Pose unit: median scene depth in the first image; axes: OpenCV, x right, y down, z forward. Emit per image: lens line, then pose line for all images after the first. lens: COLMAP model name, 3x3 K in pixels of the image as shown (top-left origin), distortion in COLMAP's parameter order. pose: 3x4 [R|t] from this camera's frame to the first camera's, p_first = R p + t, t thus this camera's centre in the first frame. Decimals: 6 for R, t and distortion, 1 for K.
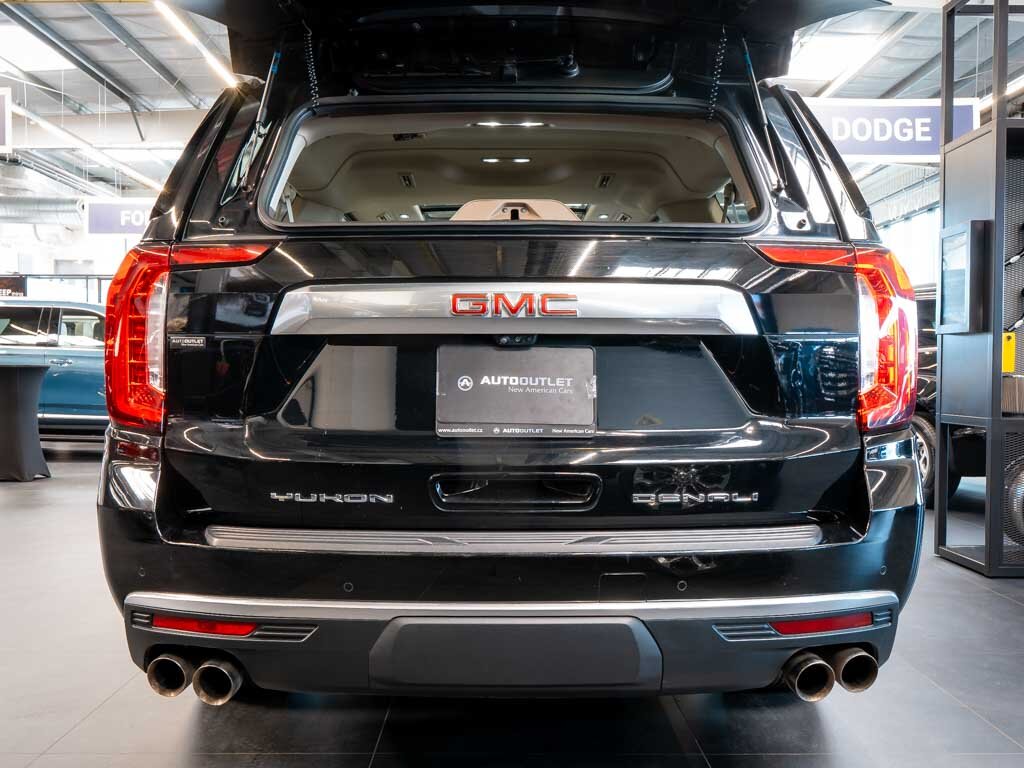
lens RADIAL K [[859.1, 0, 512.0], [0, 859.1, 384.0], [0, 0, 1]] dist [-0.006951, 0.002050]
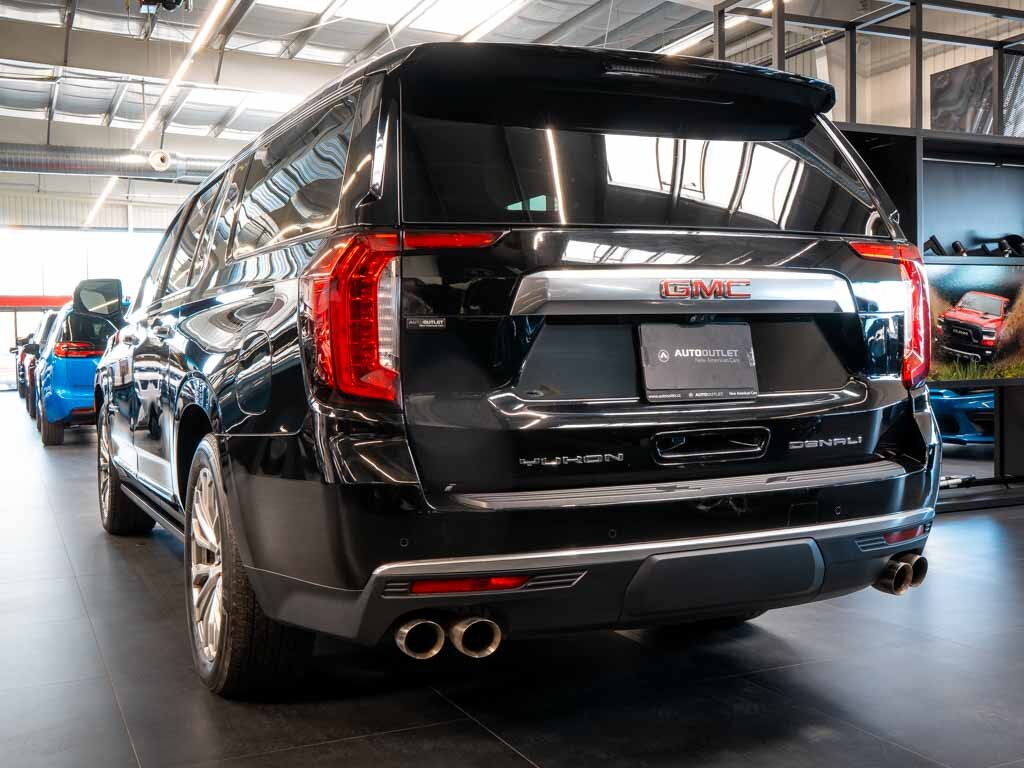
lens RADIAL K [[835.2, 0, 512.0], [0, 835.2, 384.0], [0, 0, 1]] dist [-0.004952, 0.001190]
pose [[0.948774, -0.033297, 0.314196, -0.606221], [0.024952, 0.999222, 0.030548, -0.002460], [-0.314968, -0.021143, 0.948867, -0.015371]]
